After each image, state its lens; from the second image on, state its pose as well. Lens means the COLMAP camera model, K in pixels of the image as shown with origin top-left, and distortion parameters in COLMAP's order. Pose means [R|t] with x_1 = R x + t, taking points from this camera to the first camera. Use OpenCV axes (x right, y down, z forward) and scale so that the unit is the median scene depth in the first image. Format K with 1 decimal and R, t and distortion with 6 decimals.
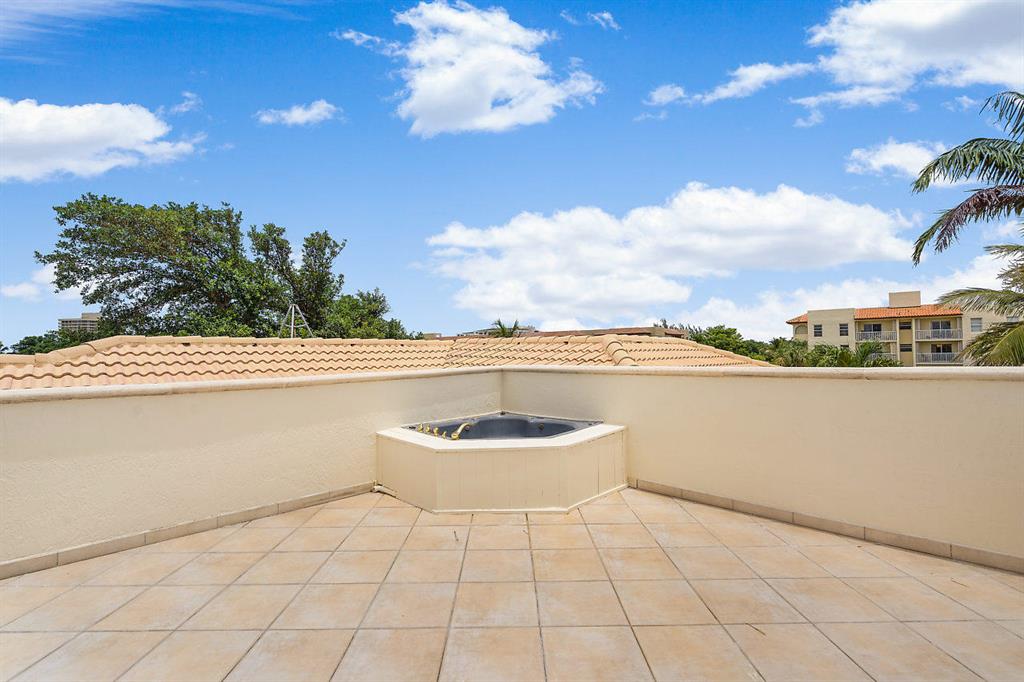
lens RADIAL K [[474.8, 0, 510.3], [0, 474.8, 351.8], [0, 0, 1]] dist [-0.001379, -0.000307]
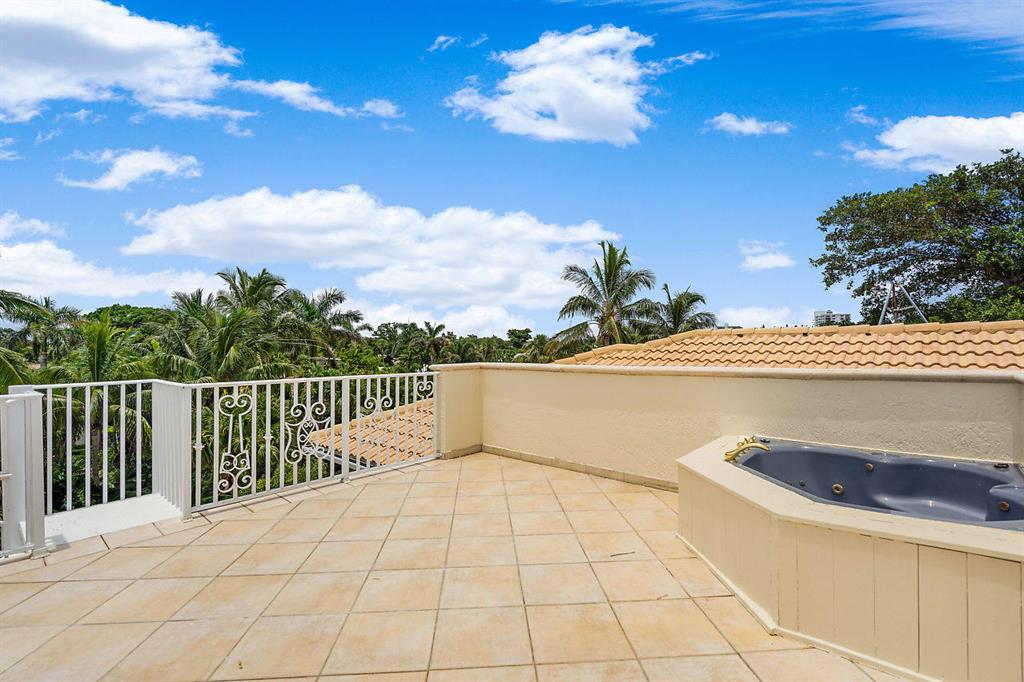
lens RADIAL K [[475.6, 0, 512.0], [0, 475.6, 341.0], [0, 0, 1]] dist [0.001824, 0.000184]
pose [[0.041817, -0.001758, -0.999124, 0.184178], [0.004933, 0.999987, -0.001553, -0.001418], [0.999113, -0.004864, 0.041825, 0.185167]]
